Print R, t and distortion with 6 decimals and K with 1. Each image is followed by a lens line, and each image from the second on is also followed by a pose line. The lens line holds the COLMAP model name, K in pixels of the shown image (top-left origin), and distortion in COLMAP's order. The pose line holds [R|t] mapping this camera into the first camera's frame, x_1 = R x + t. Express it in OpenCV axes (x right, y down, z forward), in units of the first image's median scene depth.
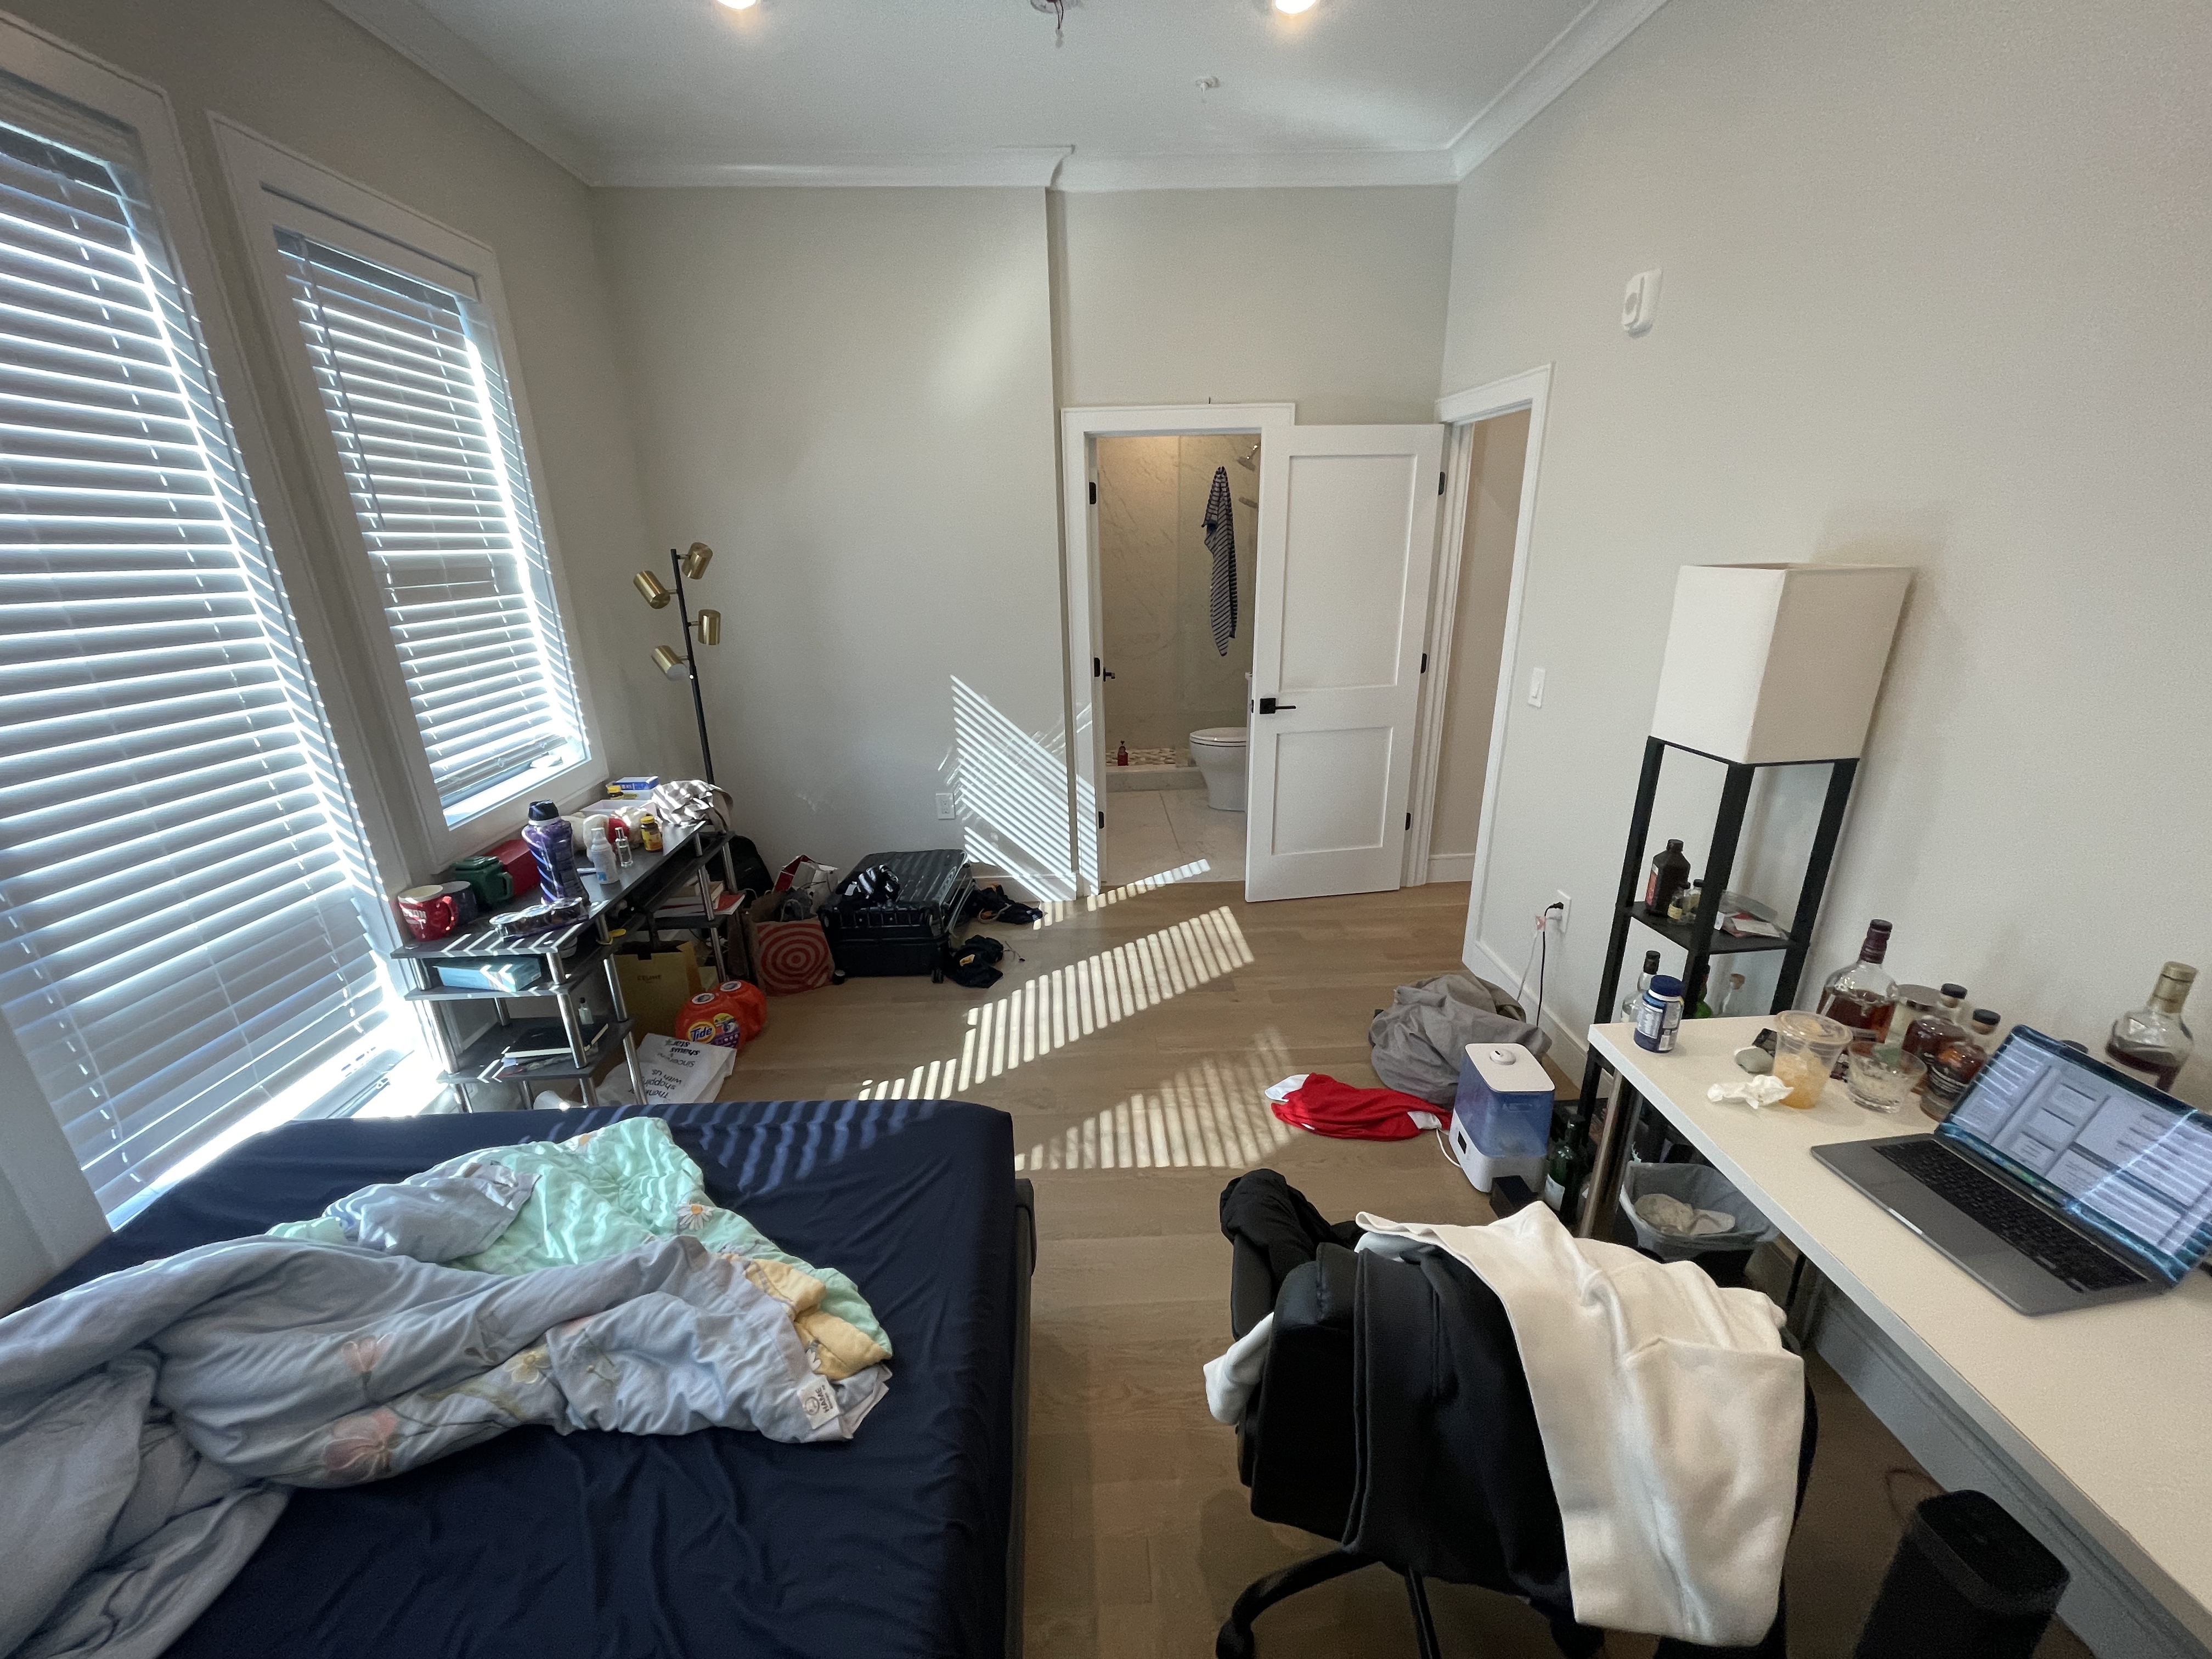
lens RADIAL K [[886.7, 0, 1103.7], [0, 886.7, 840.5], [0, 0, 1]] dist [-0.001872, -0.000176]
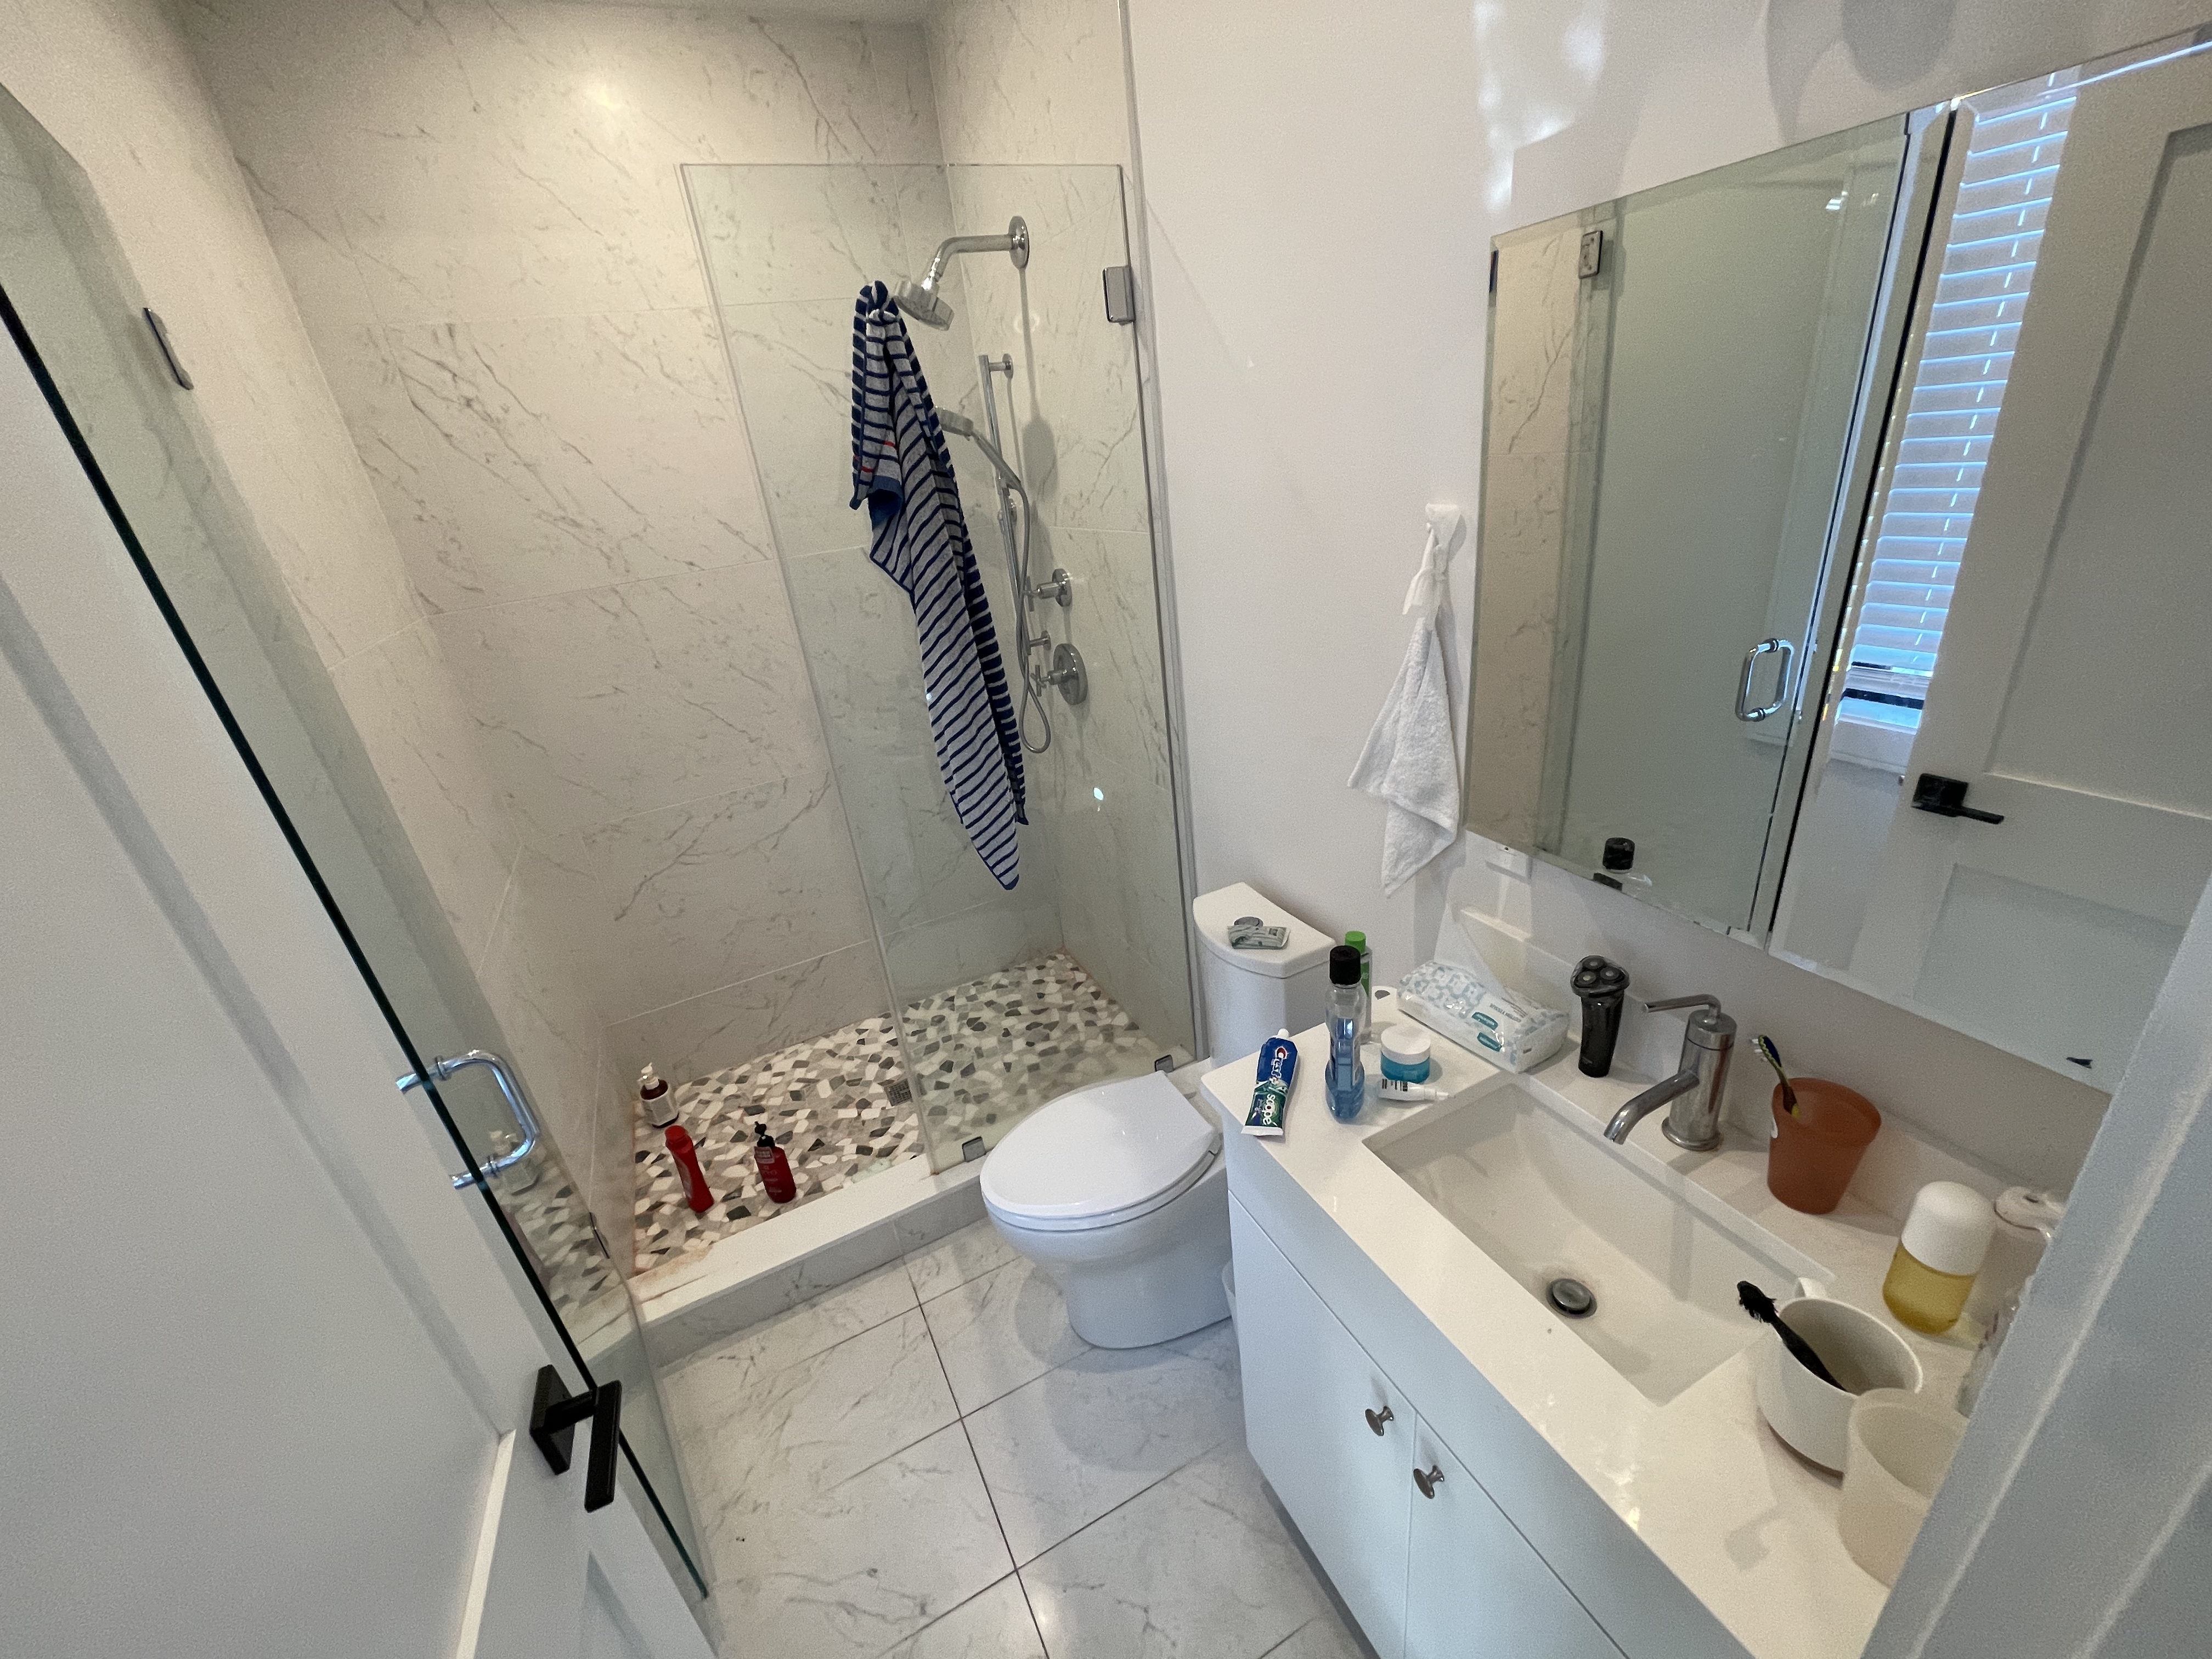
lens RADIAL K [[886.7, 0, 1104.8], [0, 886.7, 831.9], [0, 0, 1]] dist [-0.001872, -0.000176]
pose [[0.907183, -0.242243, 0.344003, 0.096576], [0.226023, 0.970215, 0.087161, -0.405568], [-0.354870, -0.001318, 0.934915, 1.103235]]
